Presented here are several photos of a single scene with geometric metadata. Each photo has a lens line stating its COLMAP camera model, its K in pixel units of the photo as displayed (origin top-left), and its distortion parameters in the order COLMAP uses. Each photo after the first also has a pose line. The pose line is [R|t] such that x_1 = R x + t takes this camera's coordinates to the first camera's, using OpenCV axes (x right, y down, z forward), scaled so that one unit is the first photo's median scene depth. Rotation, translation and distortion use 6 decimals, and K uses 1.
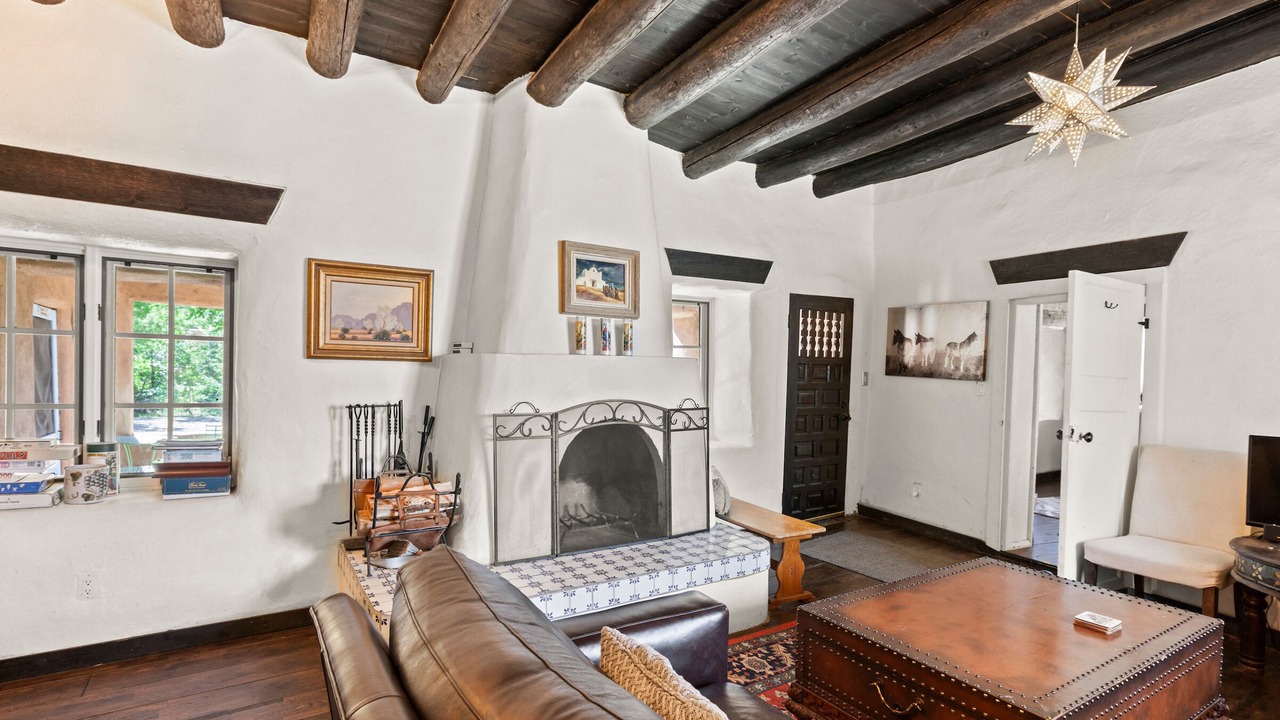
lens RADIAL K [[593.9, 0, 639.1], [0, 593.9, 353.6], [0, 0, 1]] dist [-0.001730, 0.000726]
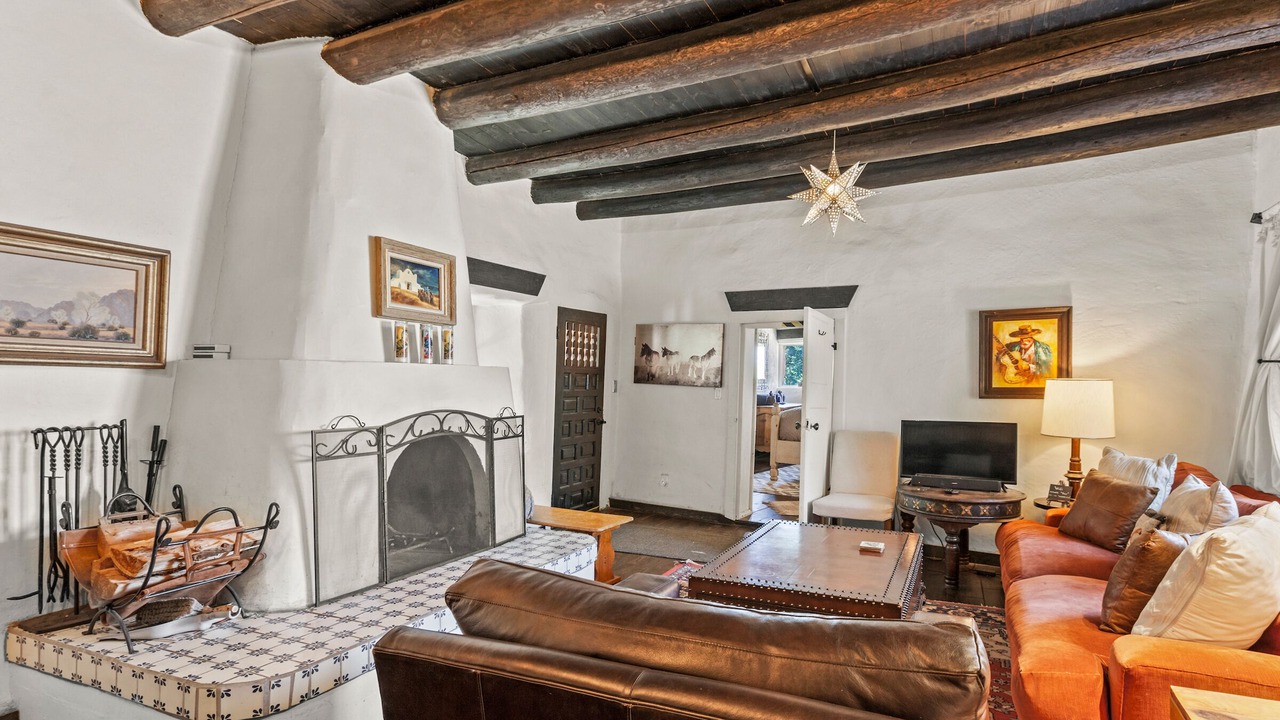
lens RADIAL K [[604.0, 0, 640.0], [0, 604.0, 360.0], [0, 0, 1]] dist [0.000223, 0.000324]
pose [[0.848430, 0.014982, 0.529095, -0.260364], [-0.013803, 0.999886, -0.006180, -0.001406], [-0.529127, -0.002060, 0.848540, 0.006082]]
